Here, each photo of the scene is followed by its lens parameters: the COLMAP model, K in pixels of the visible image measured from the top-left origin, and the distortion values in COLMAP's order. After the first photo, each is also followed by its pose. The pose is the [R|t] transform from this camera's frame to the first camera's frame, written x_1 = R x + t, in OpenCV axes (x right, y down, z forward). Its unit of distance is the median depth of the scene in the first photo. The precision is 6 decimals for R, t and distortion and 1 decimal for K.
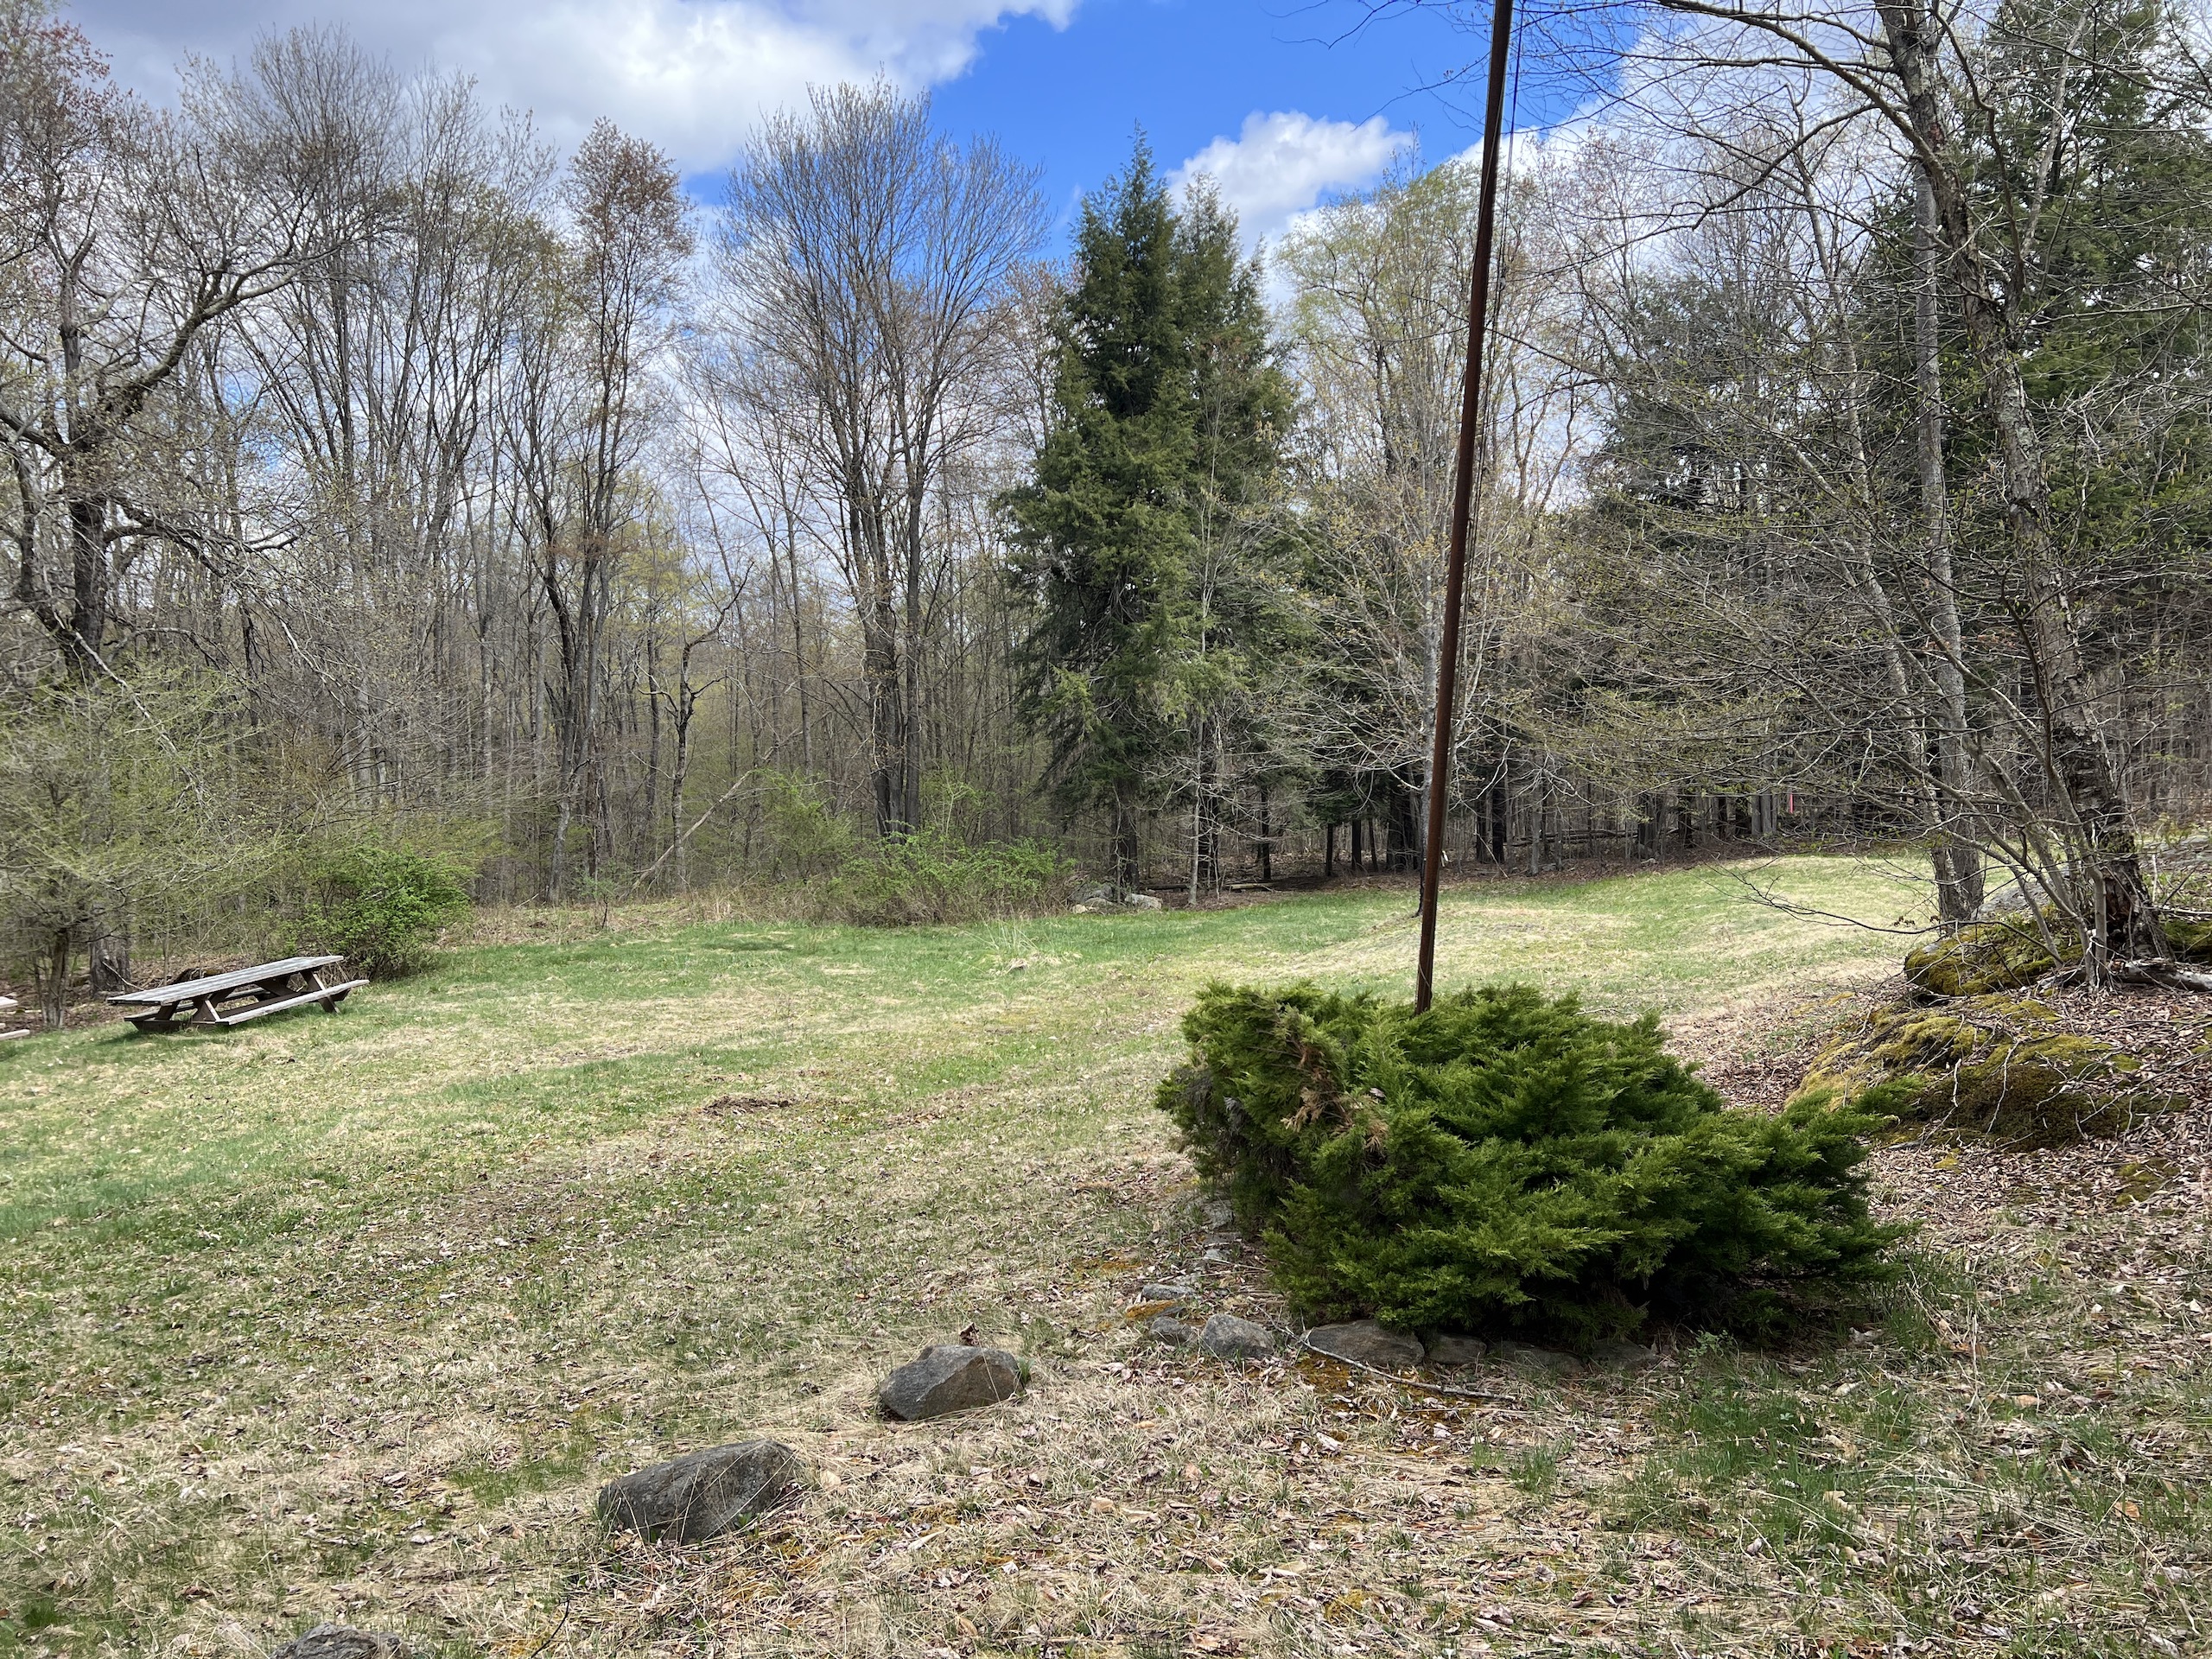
lens RADIAL K [[1624.8, 0, 1115.4], [0, 1624.8, 824.8], [0, 0, 1]] dist [0.004879, -0.006306]
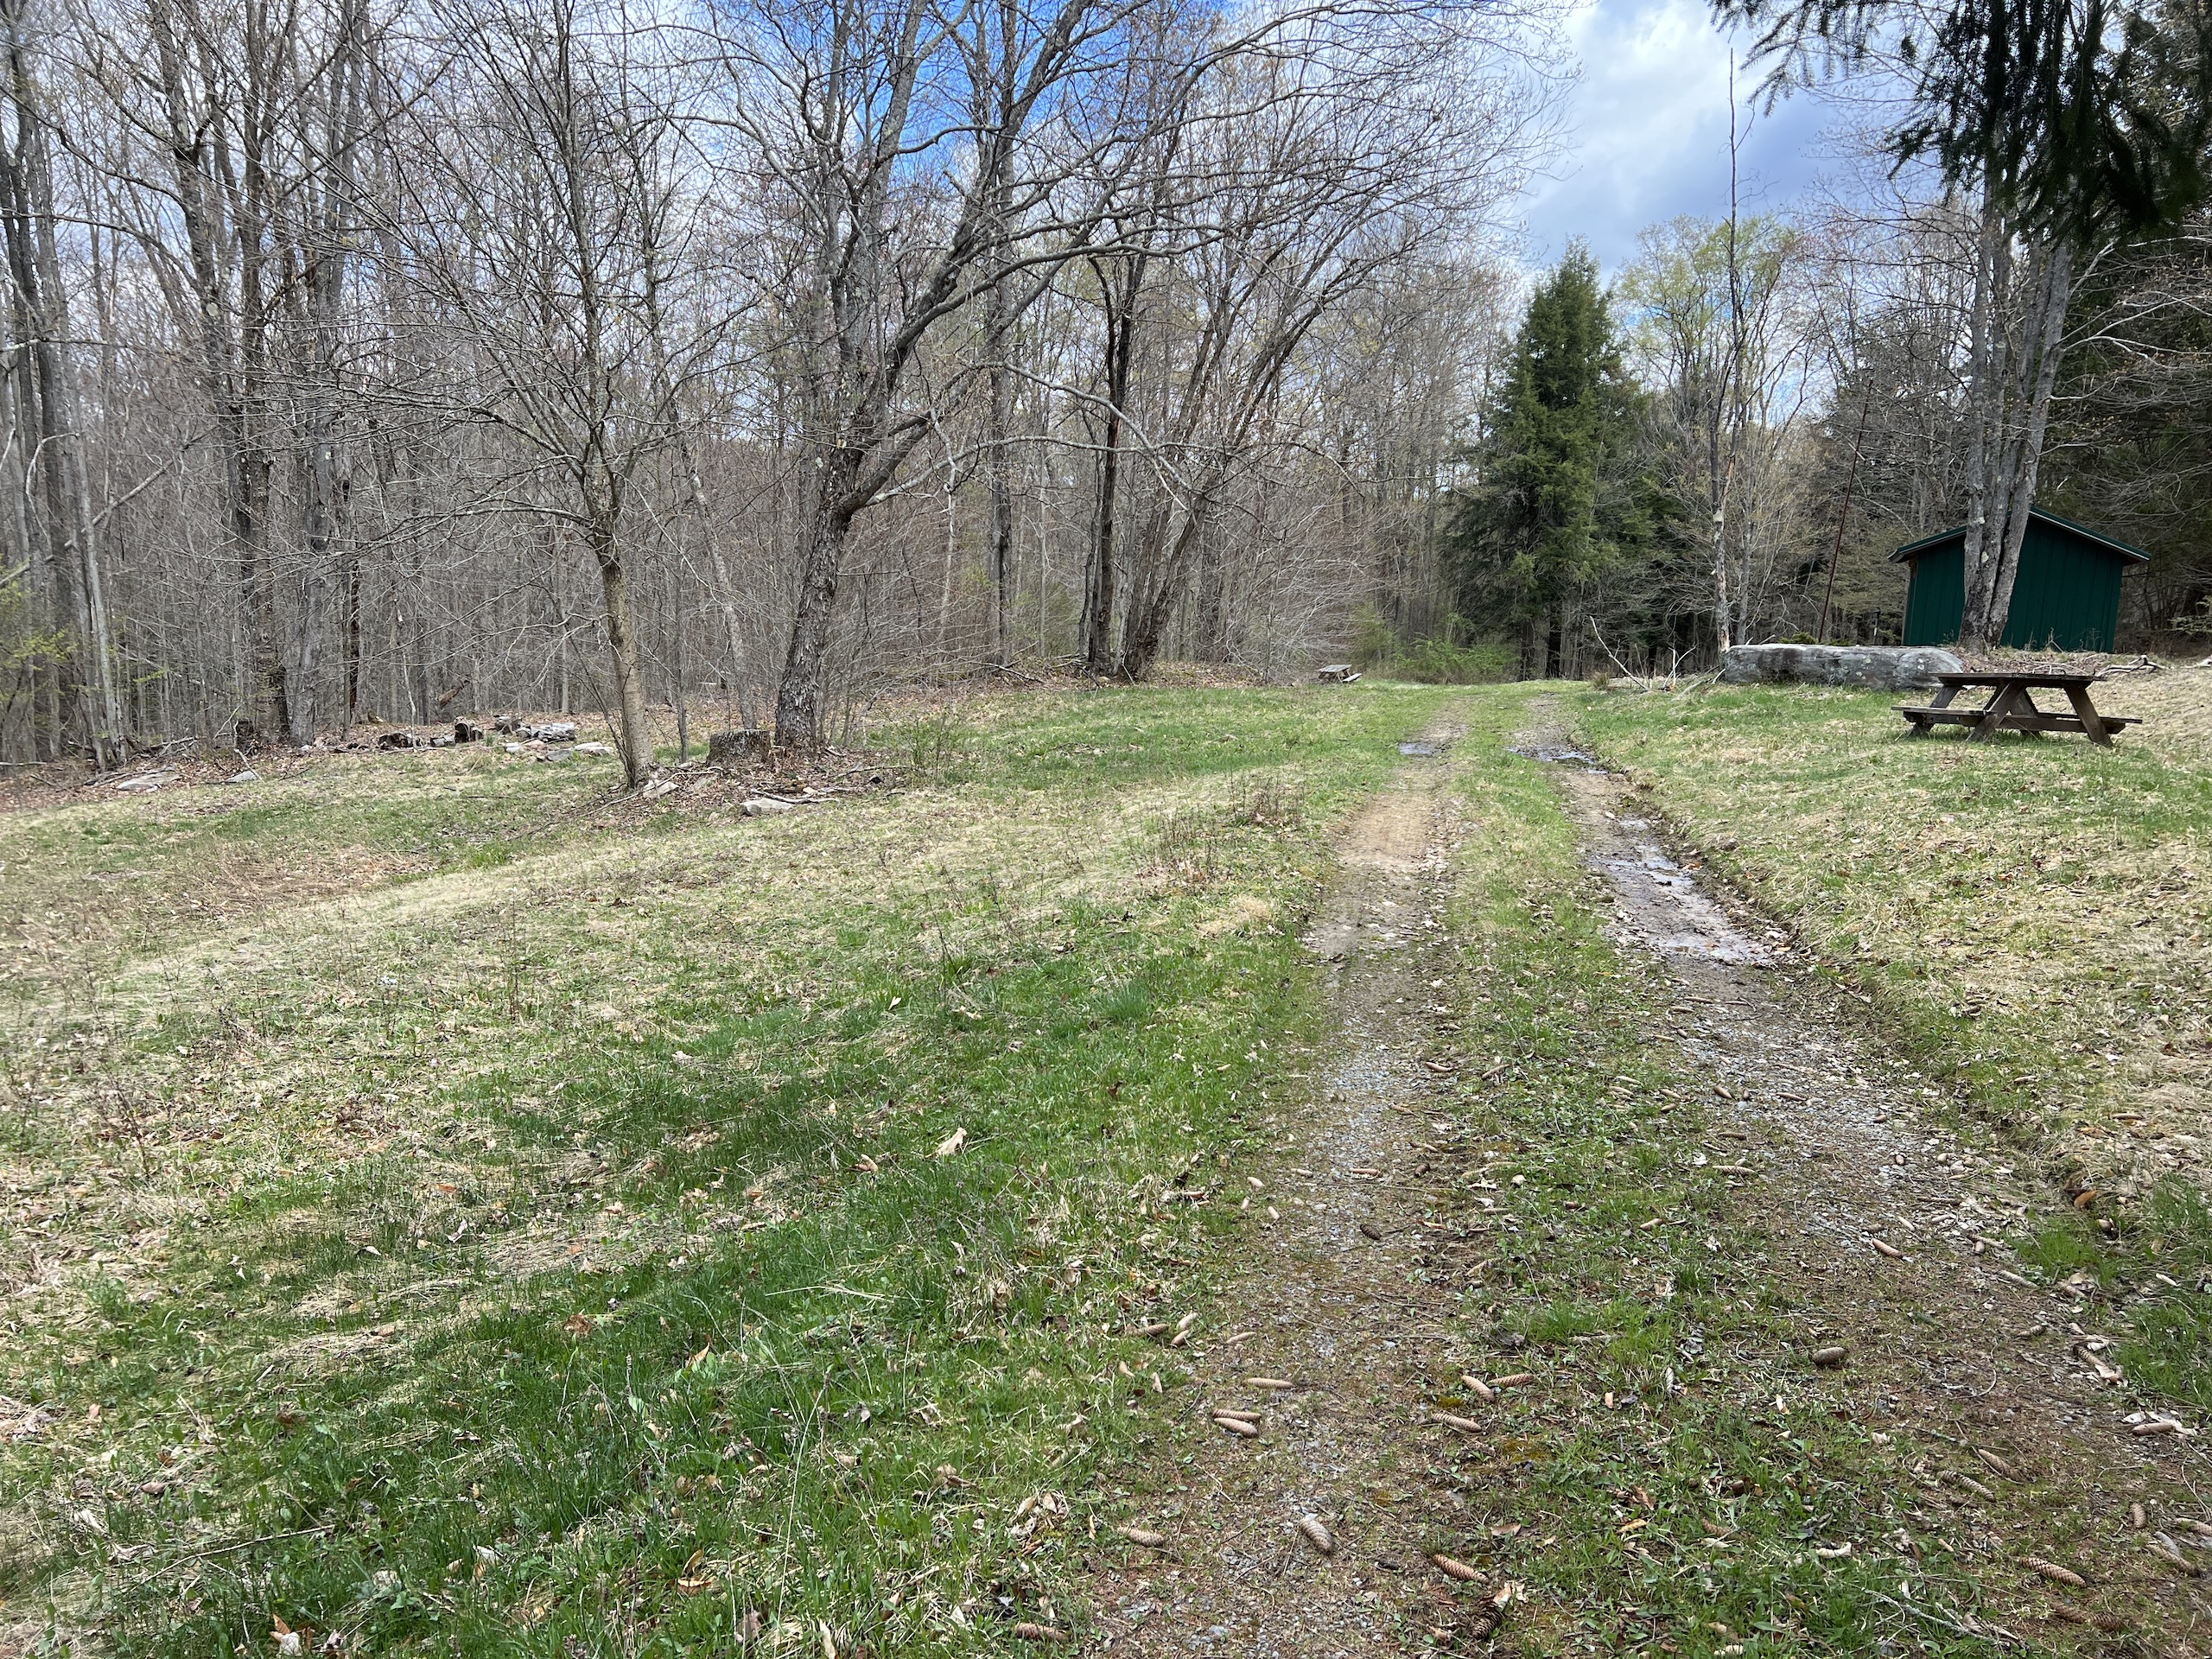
lens RADIAL K [[1624.8, 0, 1115.4], [0, 1624.8, 824.8], [0, 0, 1]] dist [0.004879, -0.006306]
pose [[0.994607, 0.035523, -0.097441, -0.238498], [-0.026250, 0.995146, 0.094845, 0.040612], [0.100337, -0.091775, 0.990712, -0.731818]]
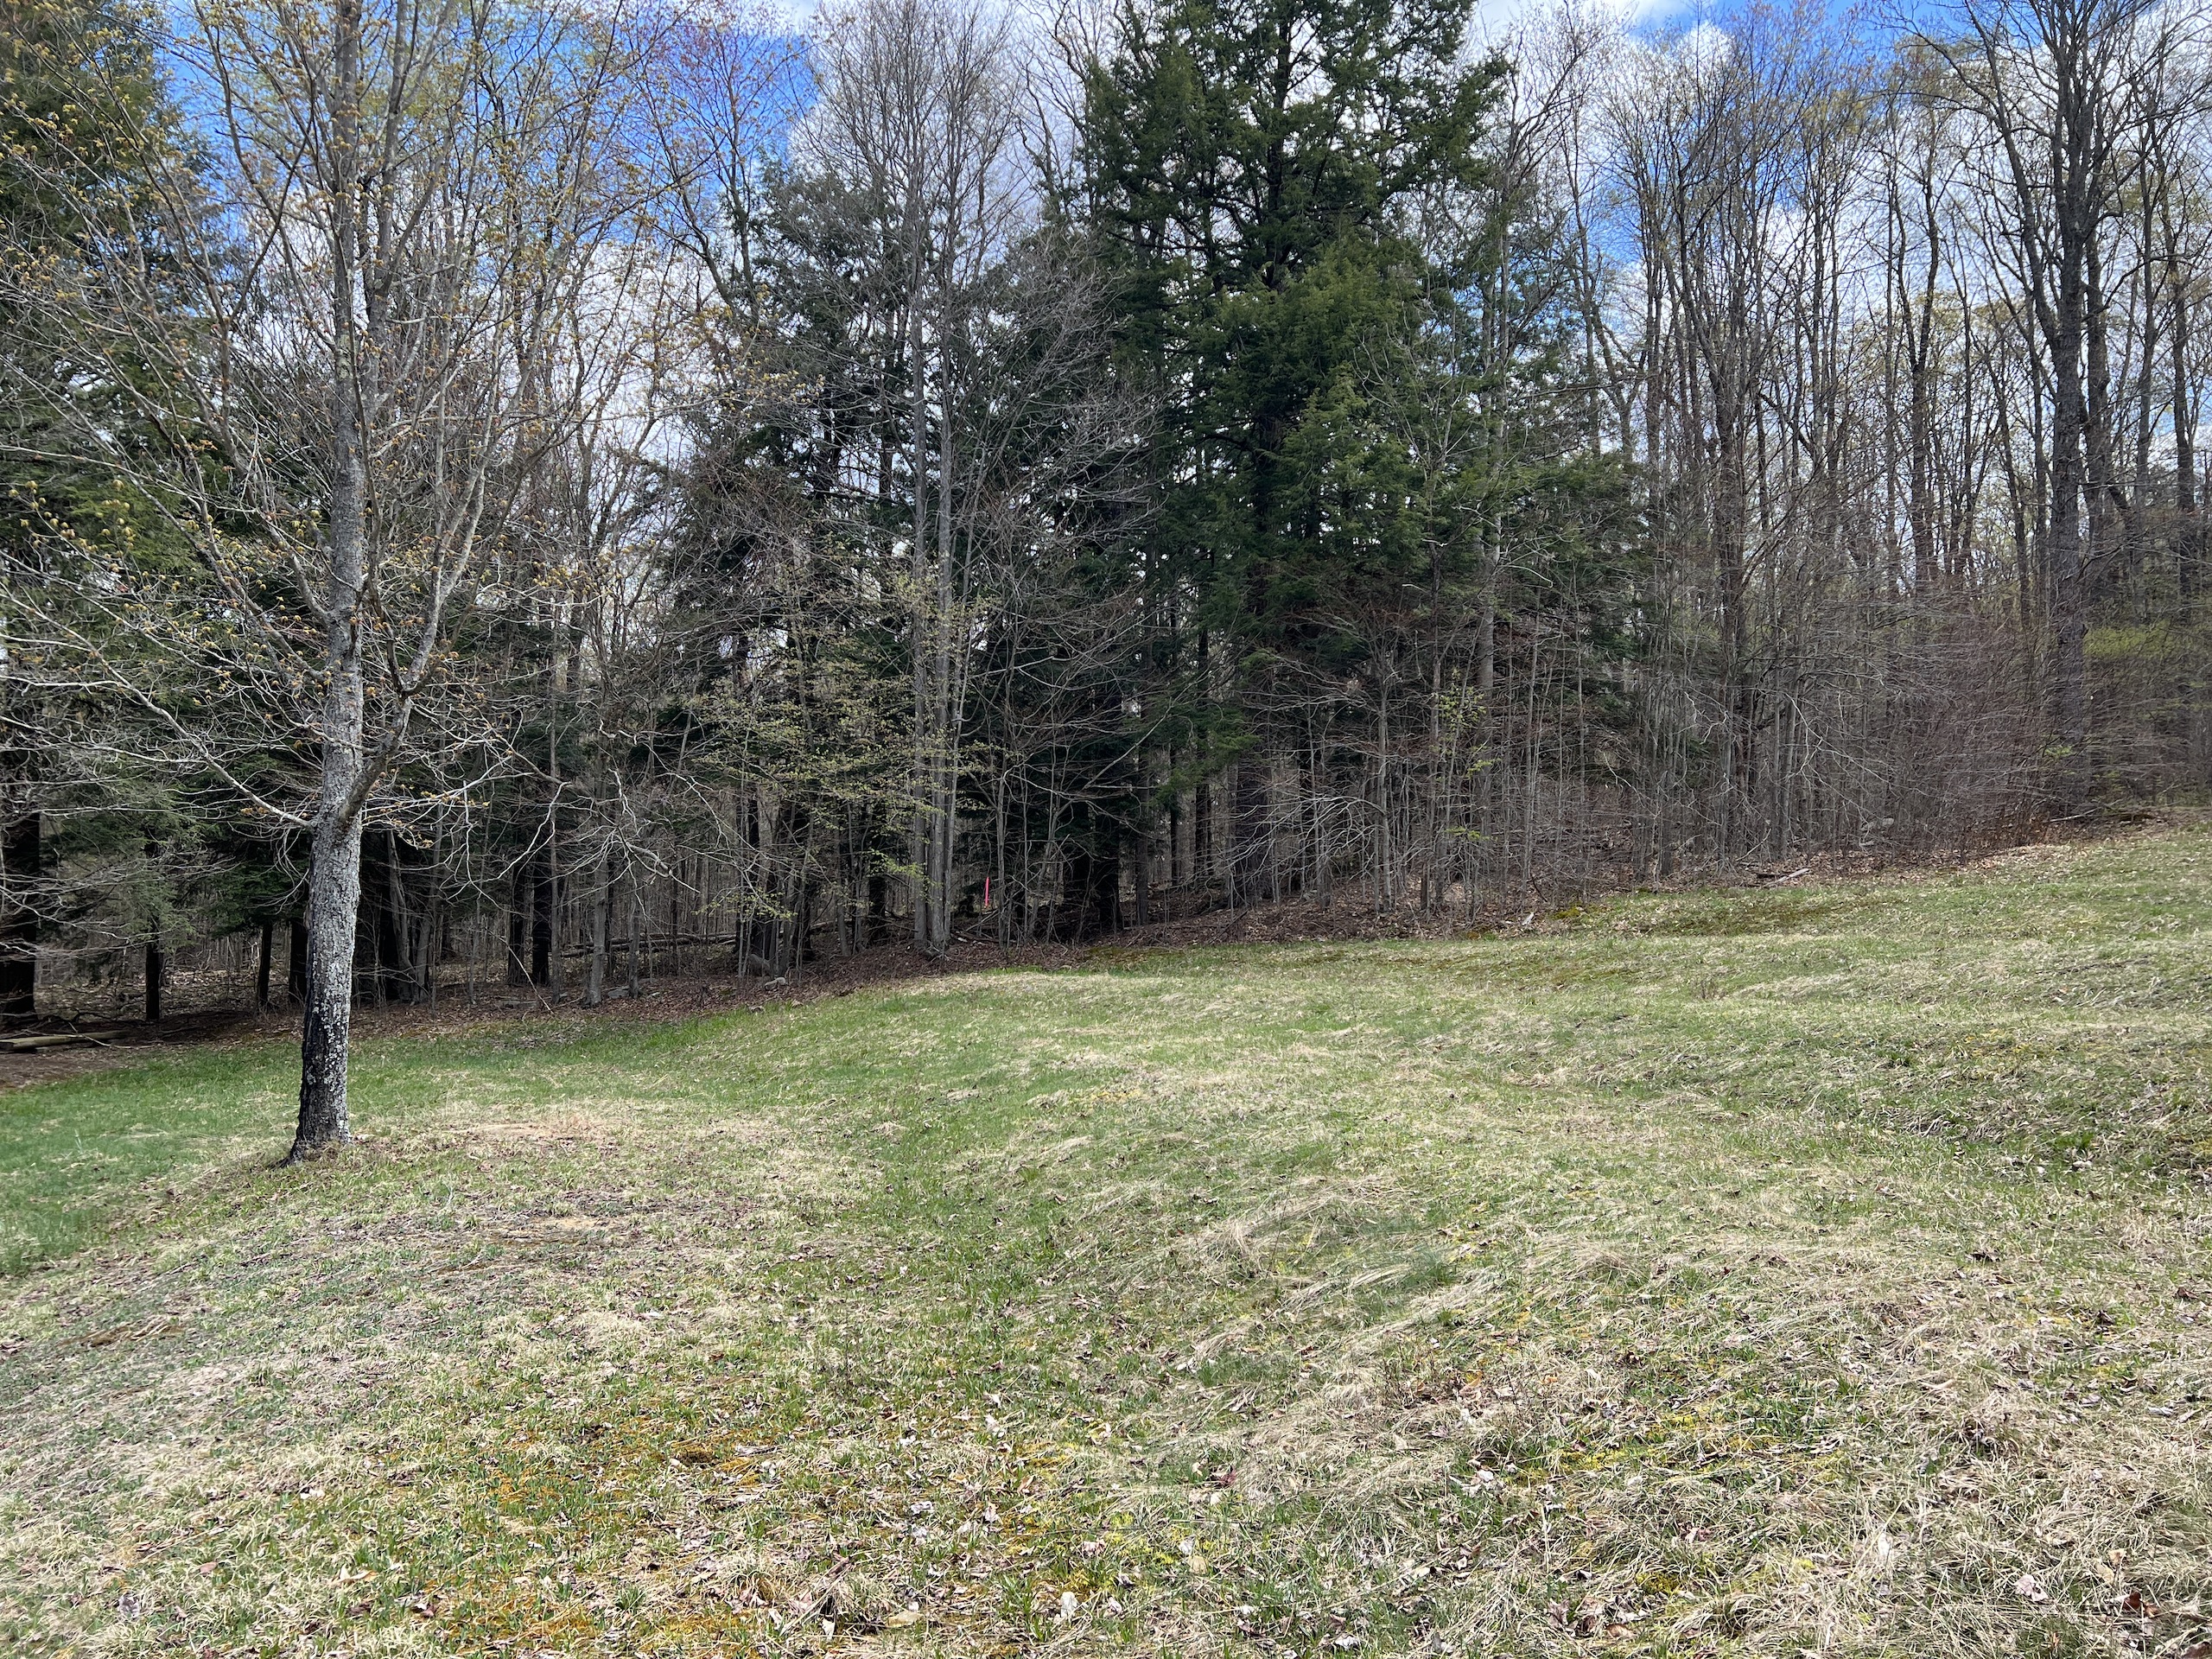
lens RADIAL K [[1624.8, 0, 1115.4], [0, 1624.8, 824.8], [0, 0, 1]] dist [0.004879, -0.006306]
pose [[0.848331, 0.031662, 0.528519, 0.083991], [0.001926, 0.998019, -0.062881, 0.001022], [-0.529463, 0.054362, 0.846590, 0.319352]]
